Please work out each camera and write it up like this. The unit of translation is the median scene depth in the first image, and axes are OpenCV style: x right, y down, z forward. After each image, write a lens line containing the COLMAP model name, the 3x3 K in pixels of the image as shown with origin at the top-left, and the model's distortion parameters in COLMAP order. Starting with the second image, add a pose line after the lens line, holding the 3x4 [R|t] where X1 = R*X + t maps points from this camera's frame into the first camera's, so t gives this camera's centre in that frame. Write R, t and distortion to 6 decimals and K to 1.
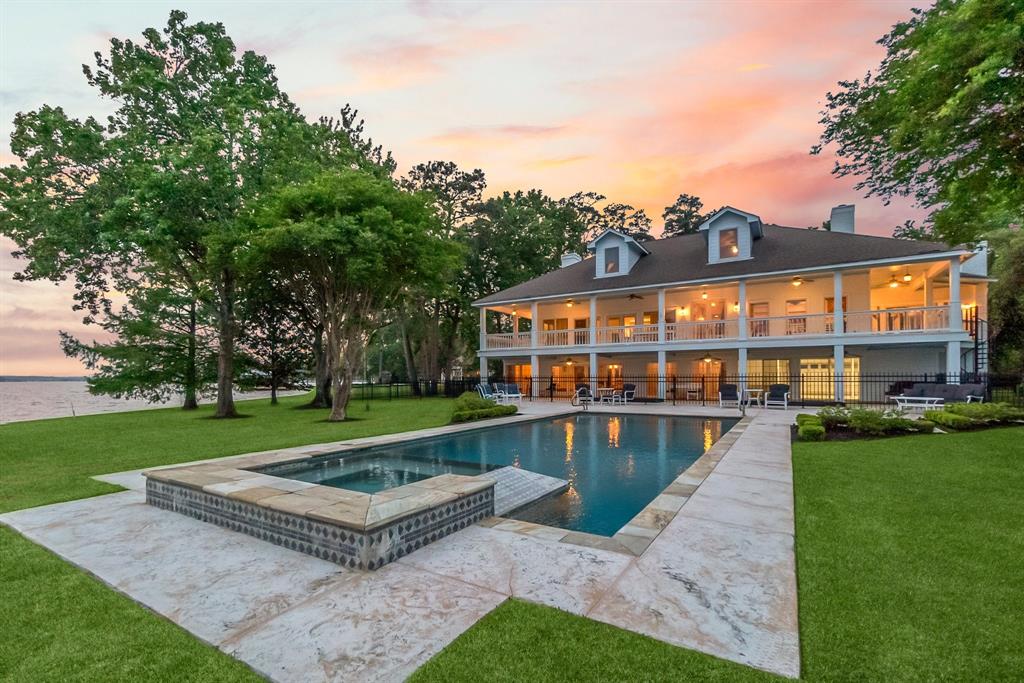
lens RADIAL K [[460.4, 0, 509.3], [0, 460.4, 374.5], [0, 0, 1]] dist [0.000781, 0.000085]
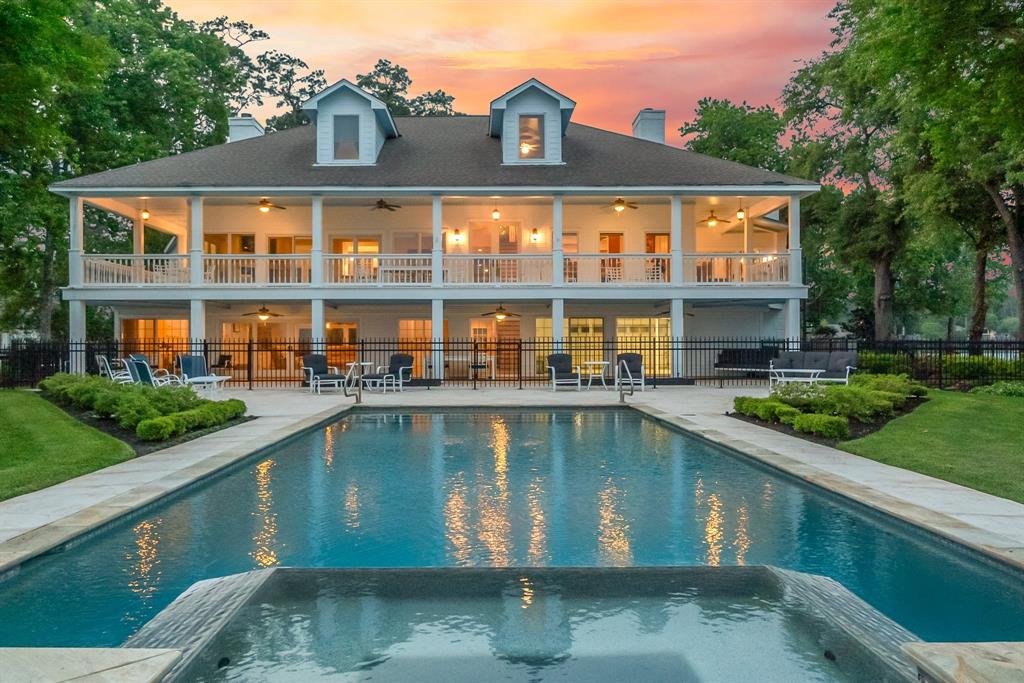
lens RADIAL K [[743.8, 0, 495.3], [0, 743.8, 341.8], [0, 0, 1]] dist [-0.005246, -0.000772]
pose [[0.849797, 0.004050, 0.527095, -0.097386], [-0.004305, 0.999990, -0.000742, 0.003800], [-0.527093, -0.001639, 0.849806, 0.116957]]
